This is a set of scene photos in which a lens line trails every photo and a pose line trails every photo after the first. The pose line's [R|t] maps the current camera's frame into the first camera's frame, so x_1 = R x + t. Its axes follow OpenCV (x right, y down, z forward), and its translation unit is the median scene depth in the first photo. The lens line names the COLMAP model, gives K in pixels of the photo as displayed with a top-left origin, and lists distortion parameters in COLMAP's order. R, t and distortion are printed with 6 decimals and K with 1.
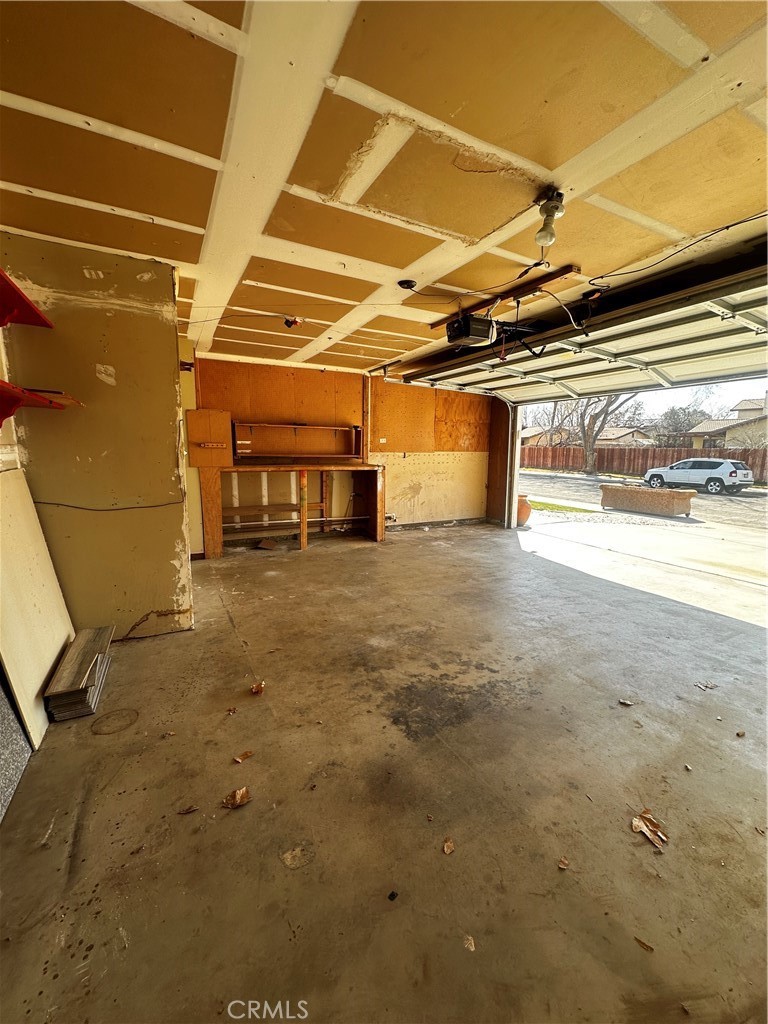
lens RADIAL K [[406.8, 0, 384.0], [0, 406.8, 512.0], [0, 0, 1]] dist [-0.000998, 0.000098]
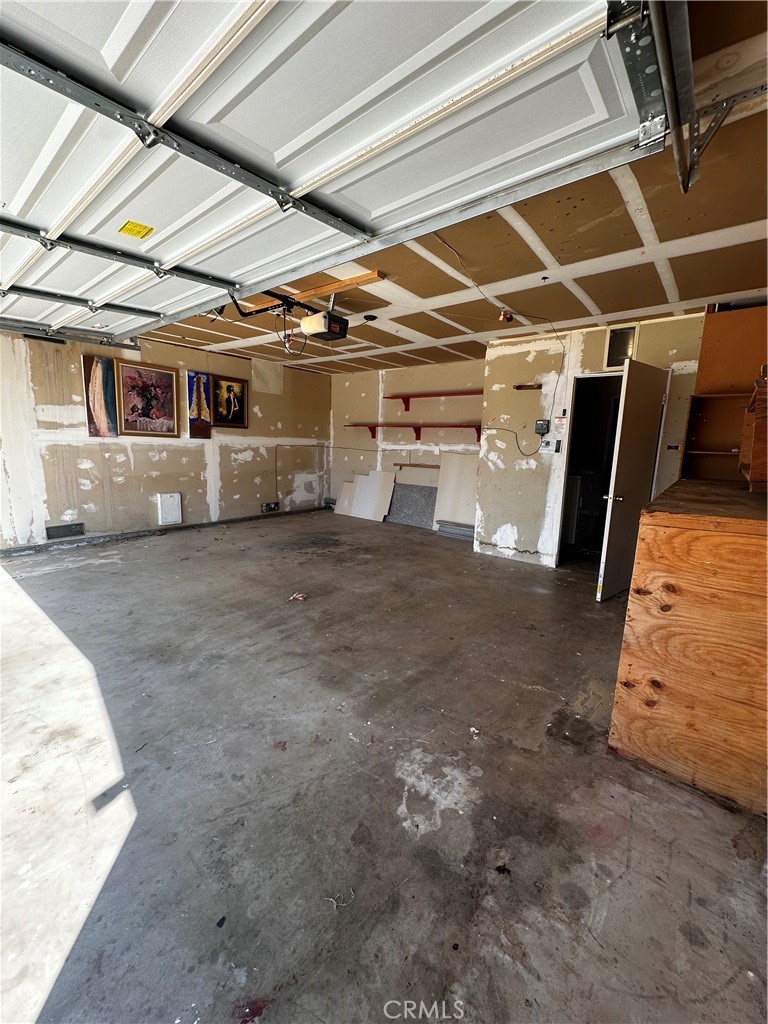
lens RADIAL K [[406.8, 0, 384.0], [0, 406.8, 512.0], [0, 0, 1]] dist [-0.000998, 0.000098]
pose [[-0.918190, 0.031507, -0.394885, 0.448189], [-0.098510, 0.947358, 0.304644, -0.289072], [0.383696, 0.318621, -0.866751, 1.888902]]
